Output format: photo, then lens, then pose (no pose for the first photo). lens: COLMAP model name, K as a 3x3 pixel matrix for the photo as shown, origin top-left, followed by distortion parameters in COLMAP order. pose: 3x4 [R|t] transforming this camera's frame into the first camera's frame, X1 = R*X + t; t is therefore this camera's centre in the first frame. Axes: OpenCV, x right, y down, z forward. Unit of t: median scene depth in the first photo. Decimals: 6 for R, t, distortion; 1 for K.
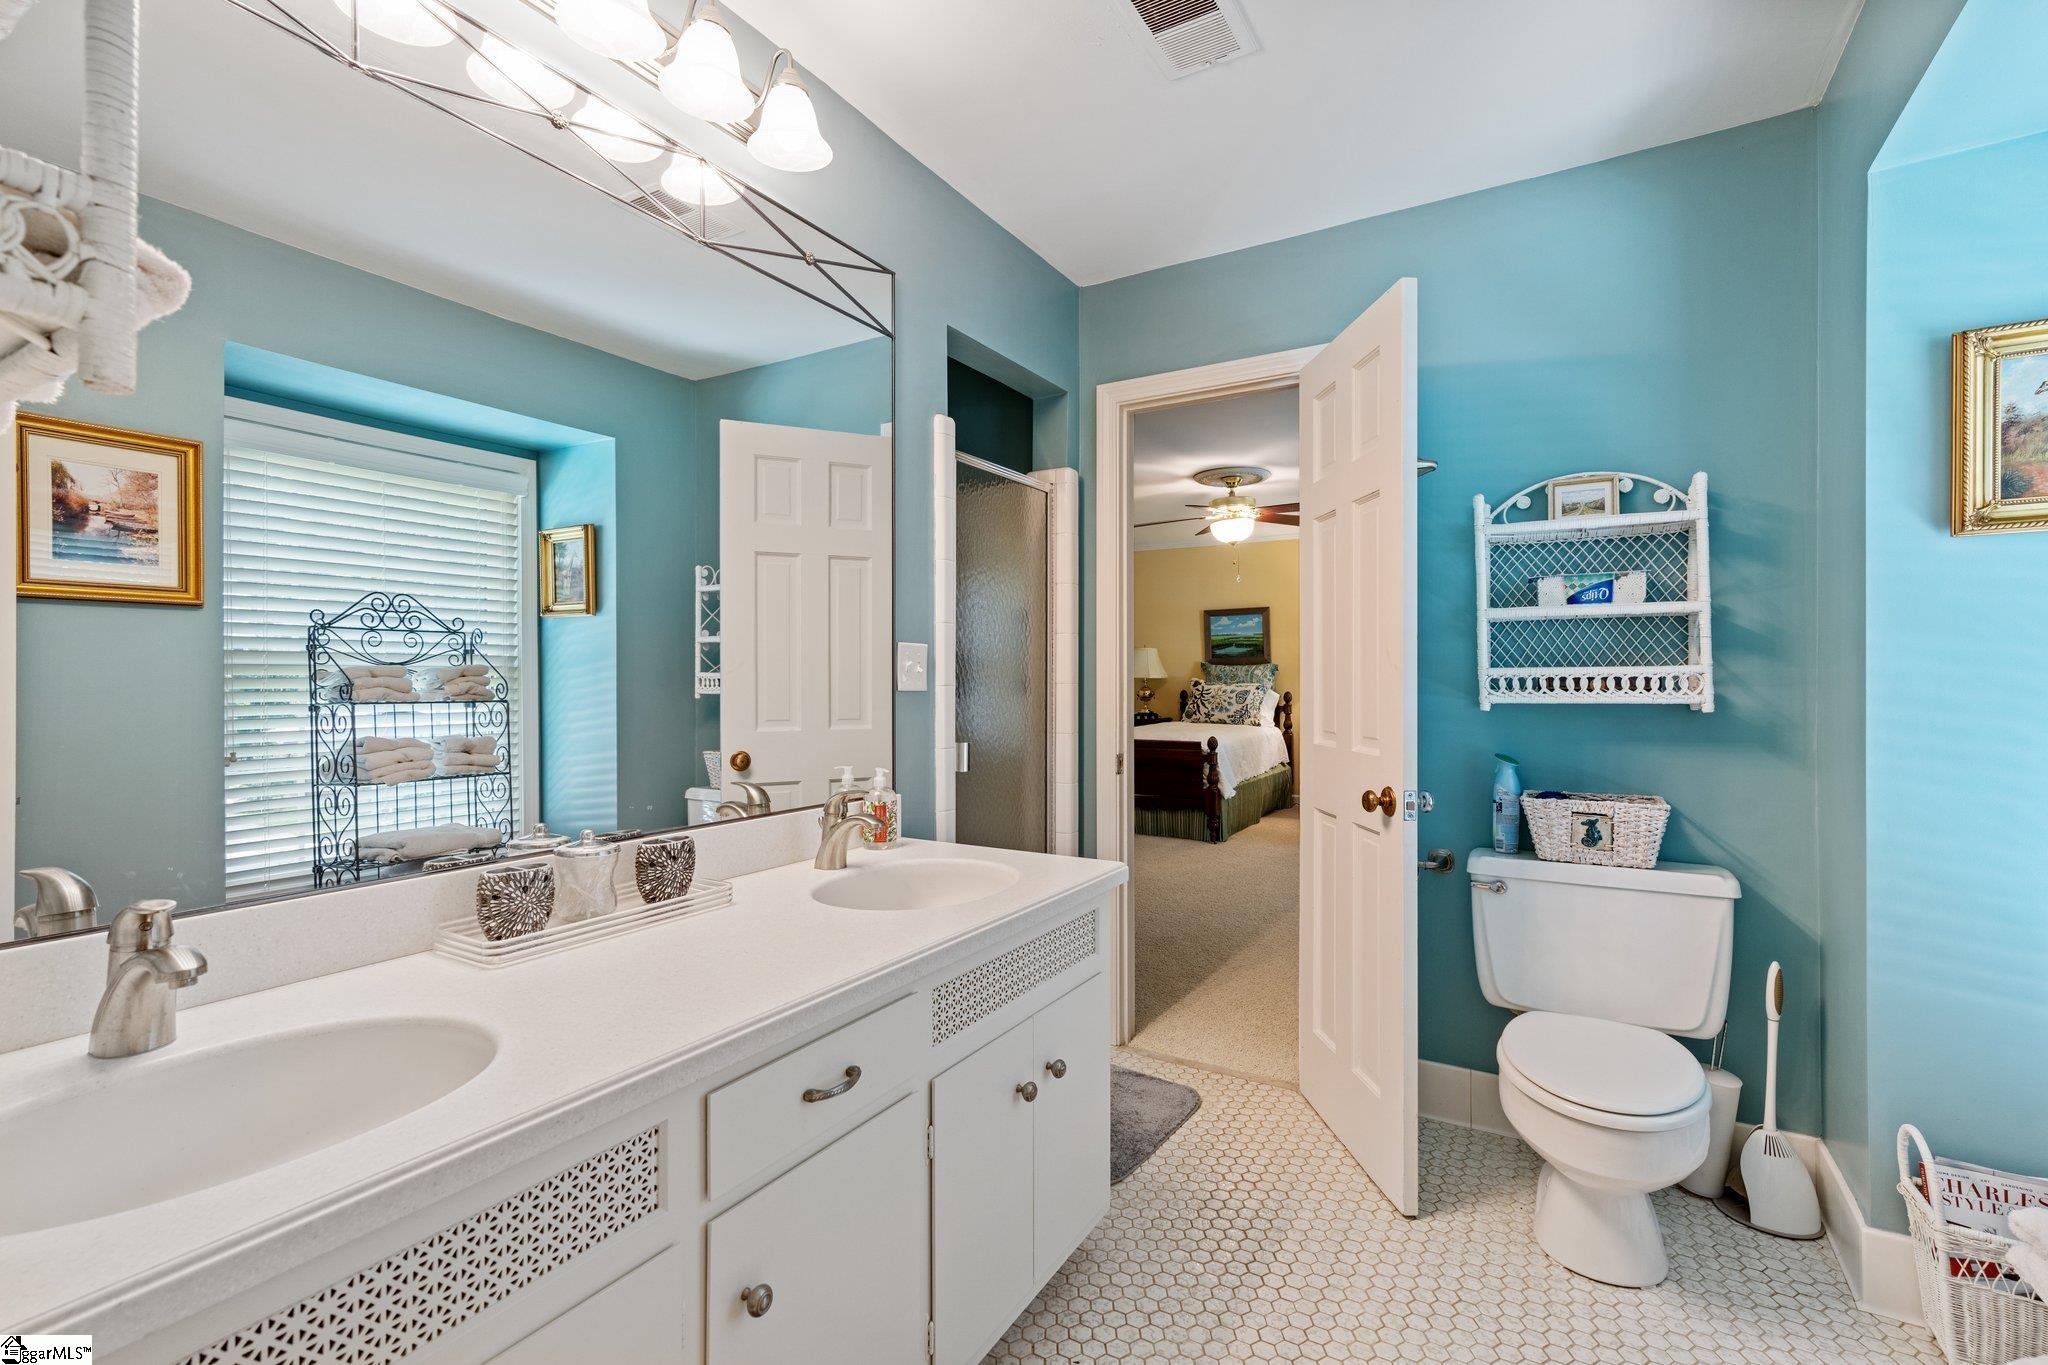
lens RADIAL K [[923.5, 0, 1025.5], [0, 923.5, 679.8], [0, 0, 1]] dist [-0.001041, 0.002409]
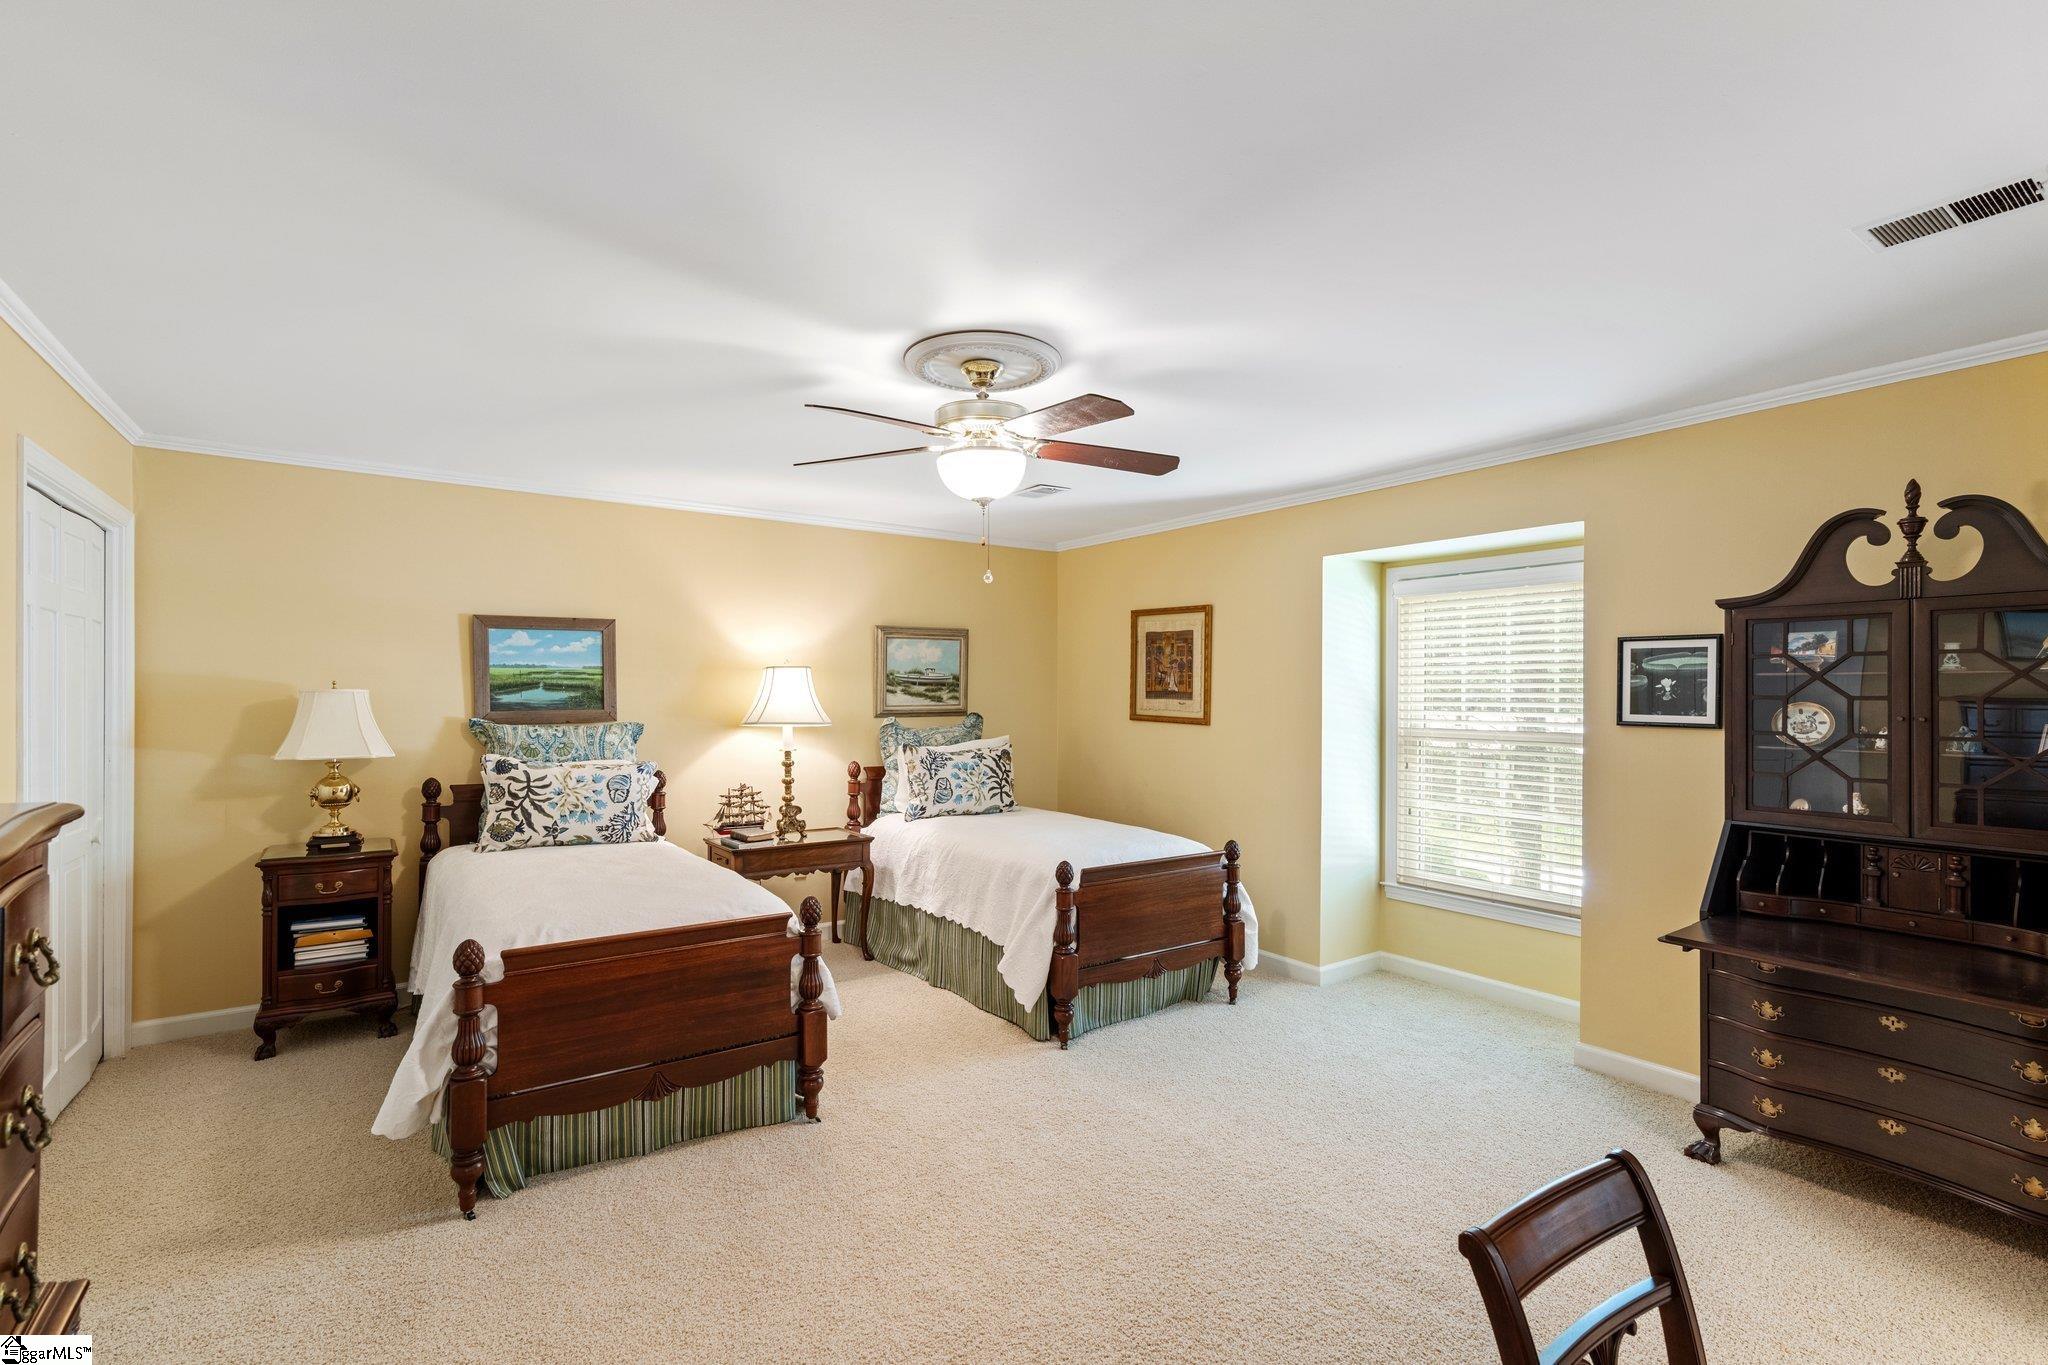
lens RADIAL K [[923.5, 0, 1019.8], [0, 923.5, 695.8], [0, 0, 1]] dist [-0.001041, 0.002409]
pose [[0.423265, 0.001939, 0.906004, -0.137750], [0.001506, 0.999995, -0.002843, -0.030760], [-0.906005, 0.002568, 0.423260, 0.540652]]
